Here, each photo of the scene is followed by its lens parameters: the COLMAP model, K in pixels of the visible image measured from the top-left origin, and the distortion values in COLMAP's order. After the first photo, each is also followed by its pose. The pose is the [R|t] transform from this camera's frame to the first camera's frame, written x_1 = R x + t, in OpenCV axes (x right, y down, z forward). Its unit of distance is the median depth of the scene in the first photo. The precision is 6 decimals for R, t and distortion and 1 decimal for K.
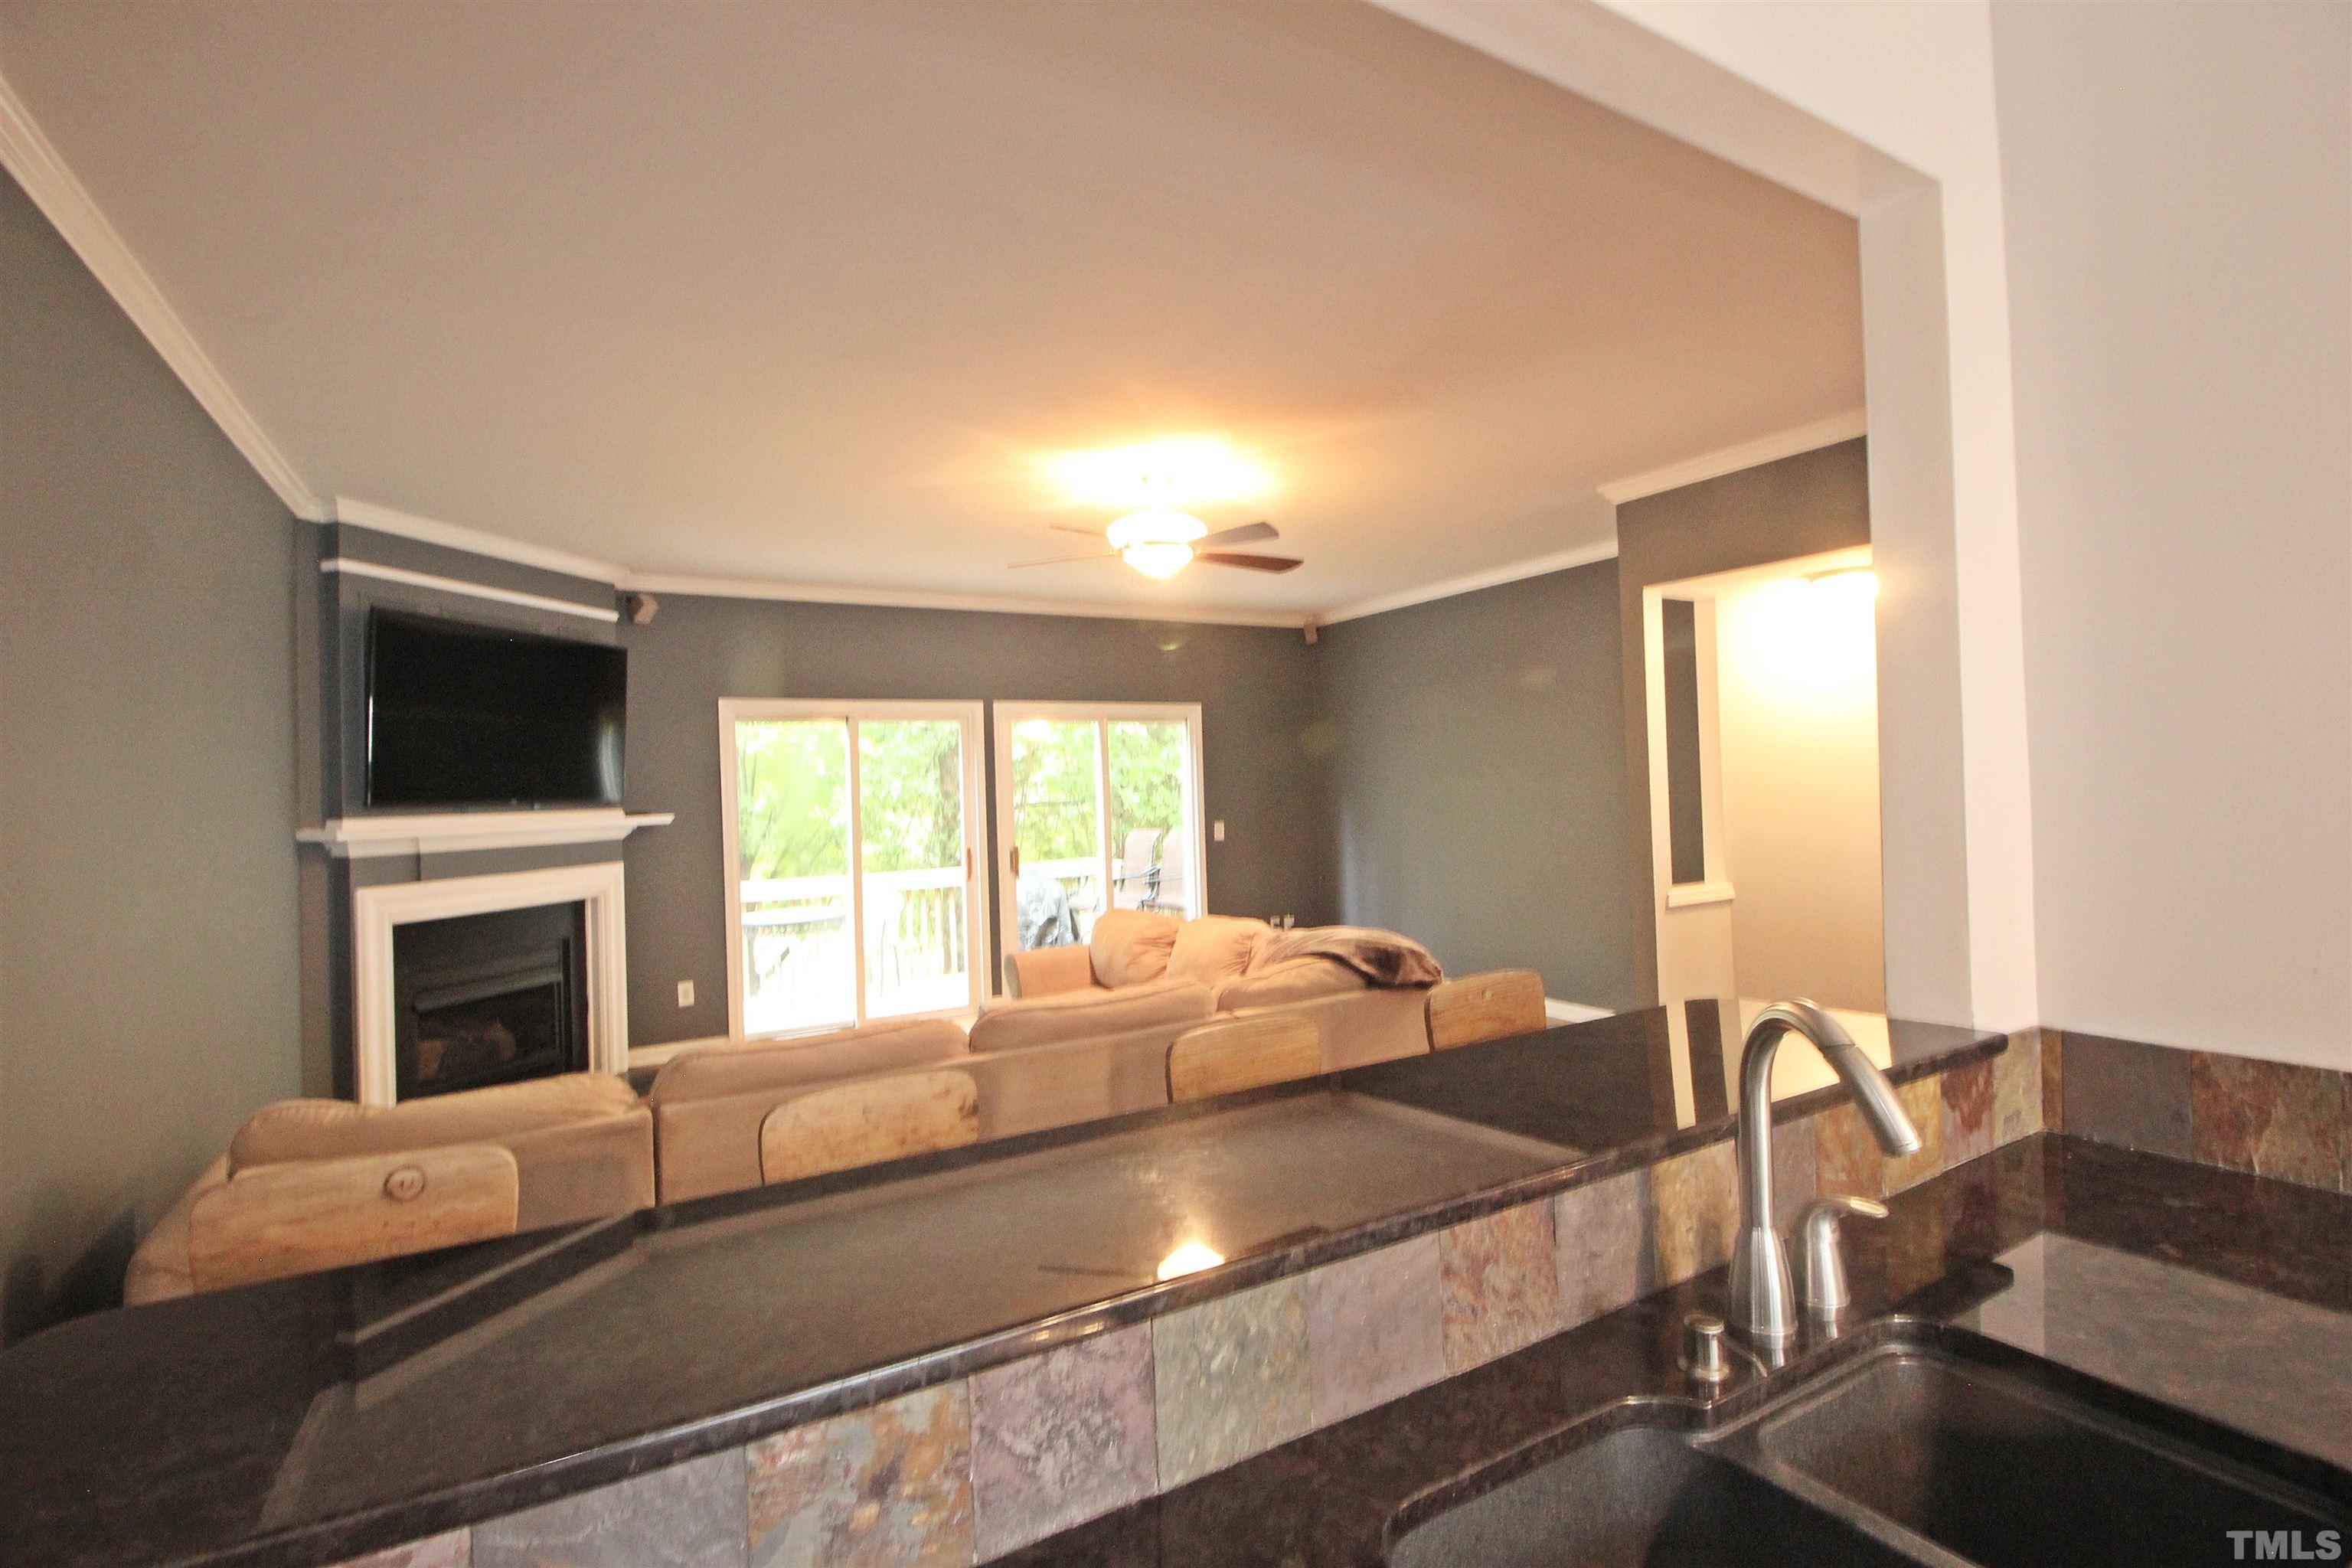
lens RADIAL K [[1064.3, 0, 1176.0], [0, 1064.3, 784.0], [0, 0, 1]] dist [-0.000325, -0.000014]
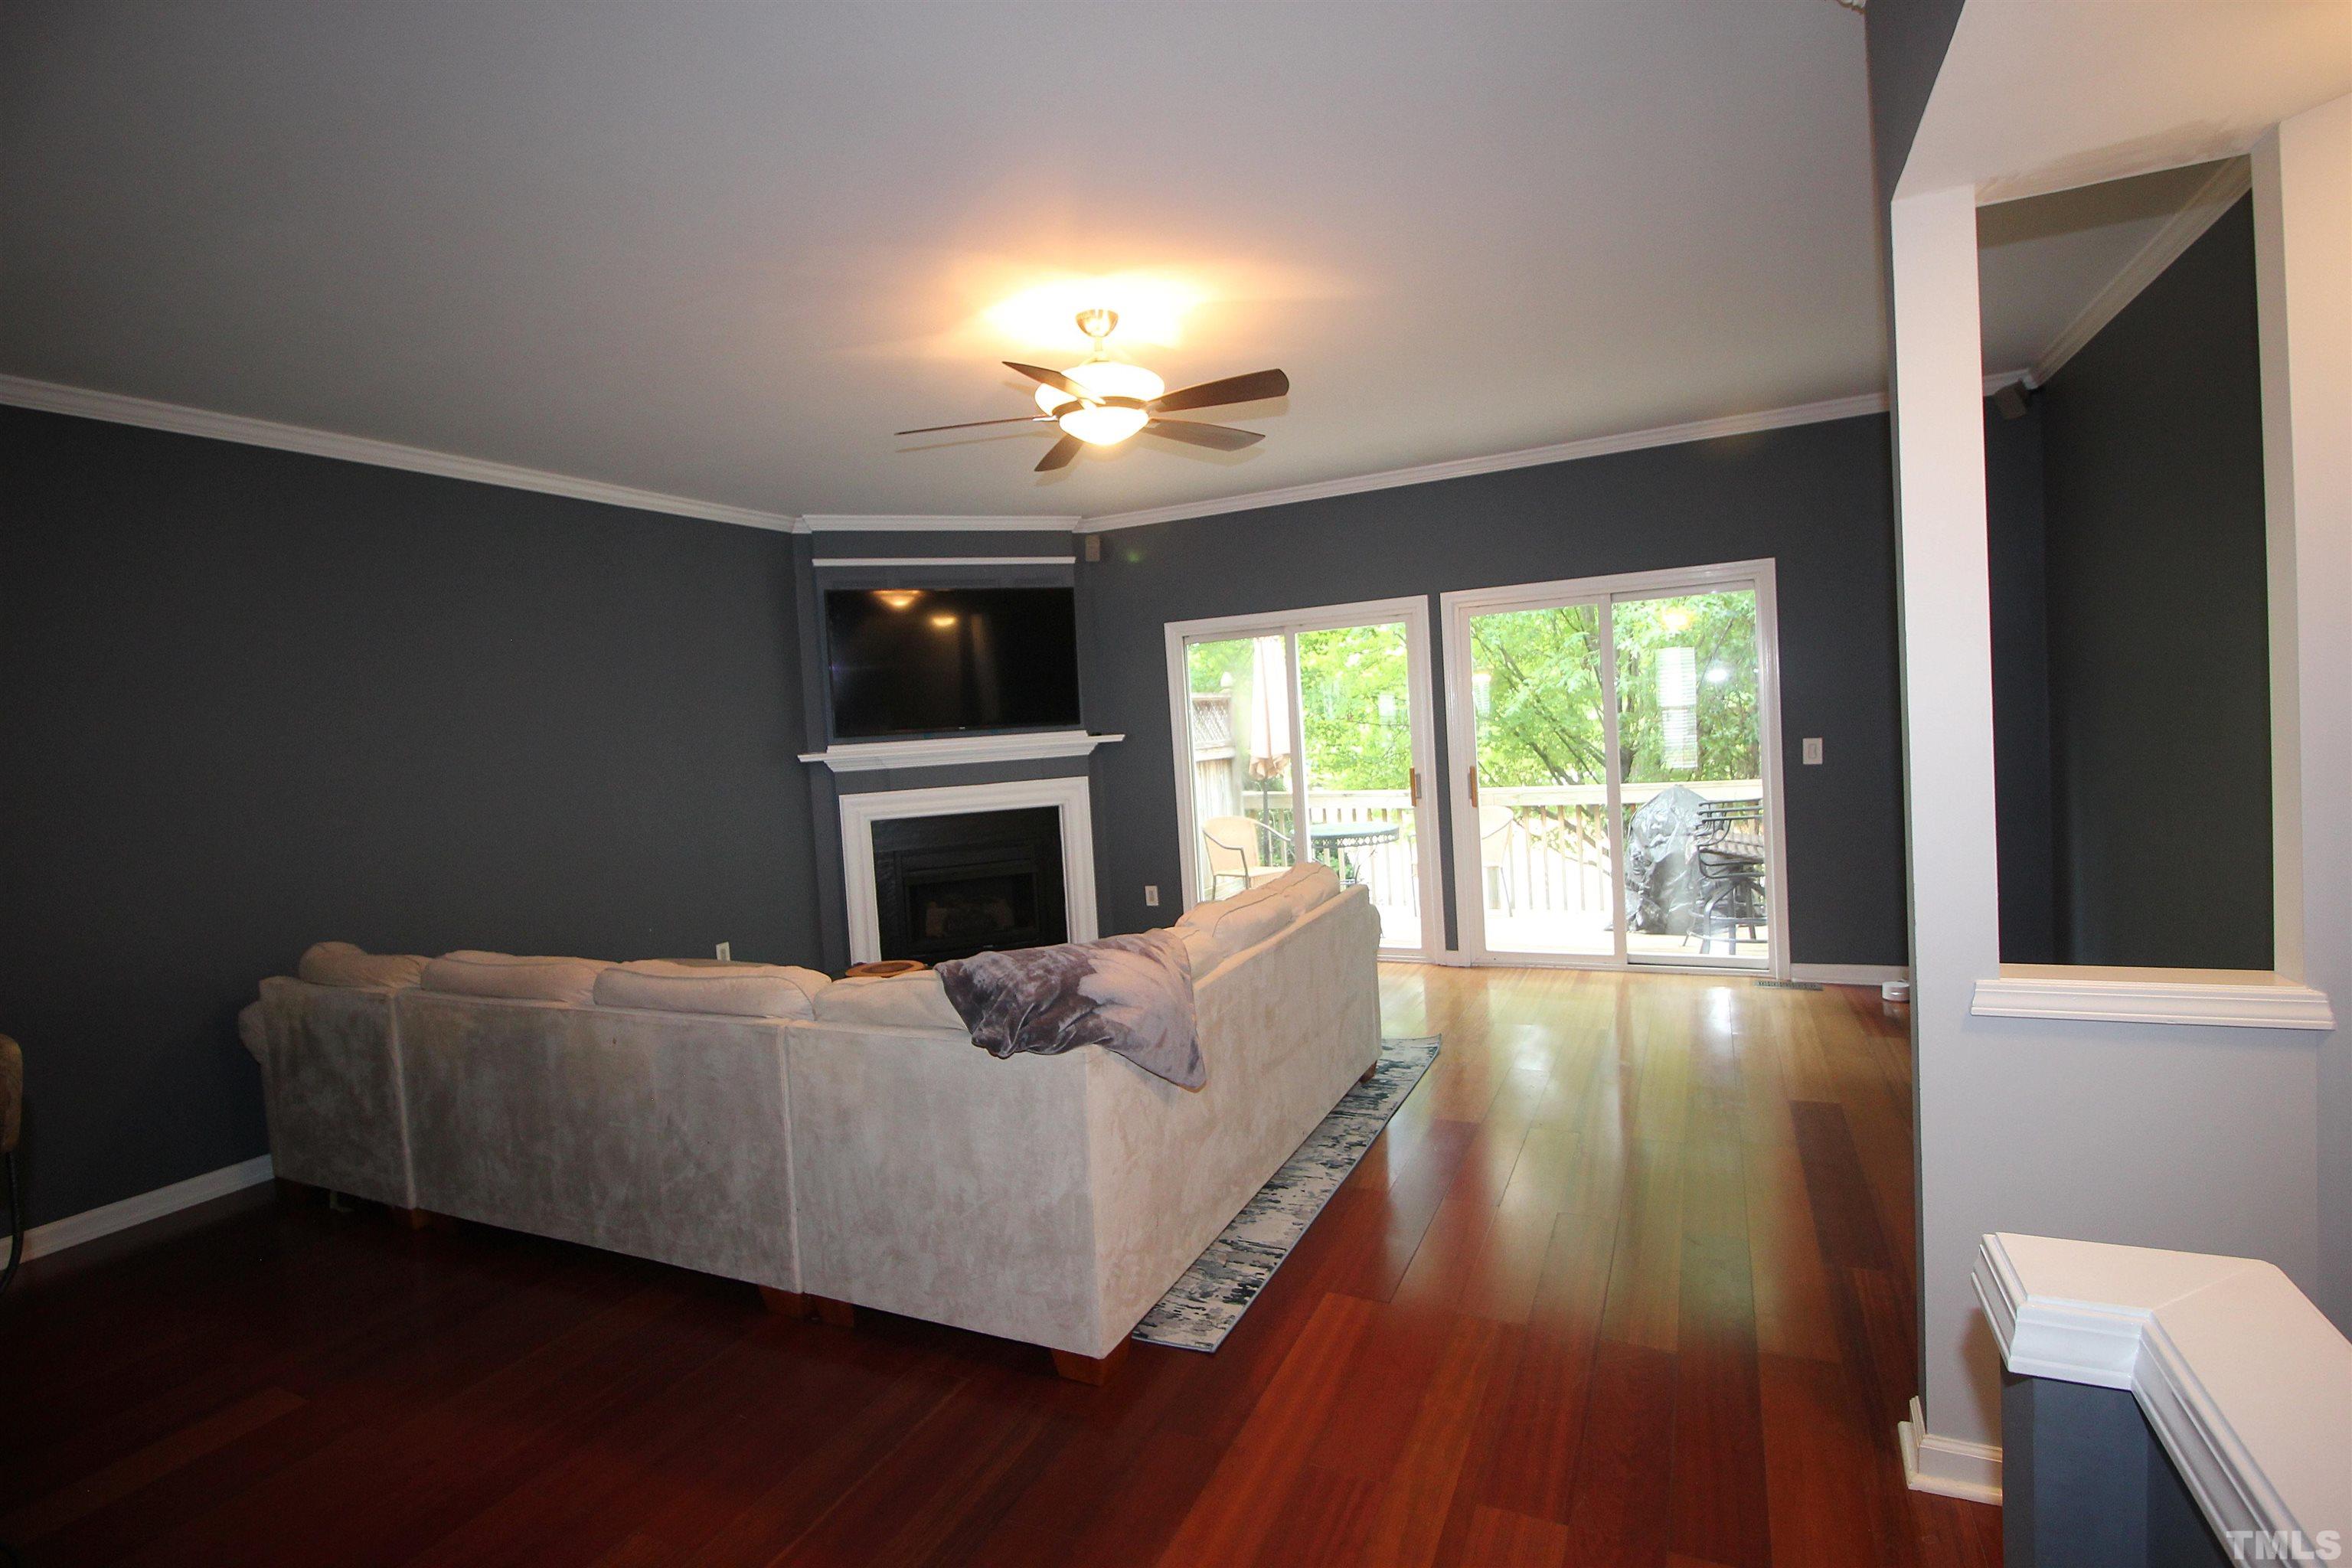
lens RADIAL K [[1099.9, 0, 1228.9], [0, 1099.9, 750.8], [0, 0, 1]] dist [-0.000870, -0.000240]
pose [[0.576997, 0.025063, -0.816361, 0.534579], [0.046099, 0.996936, 0.063189, -0.021155], [0.815444, -0.074093, 0.574074, 0.446815]]
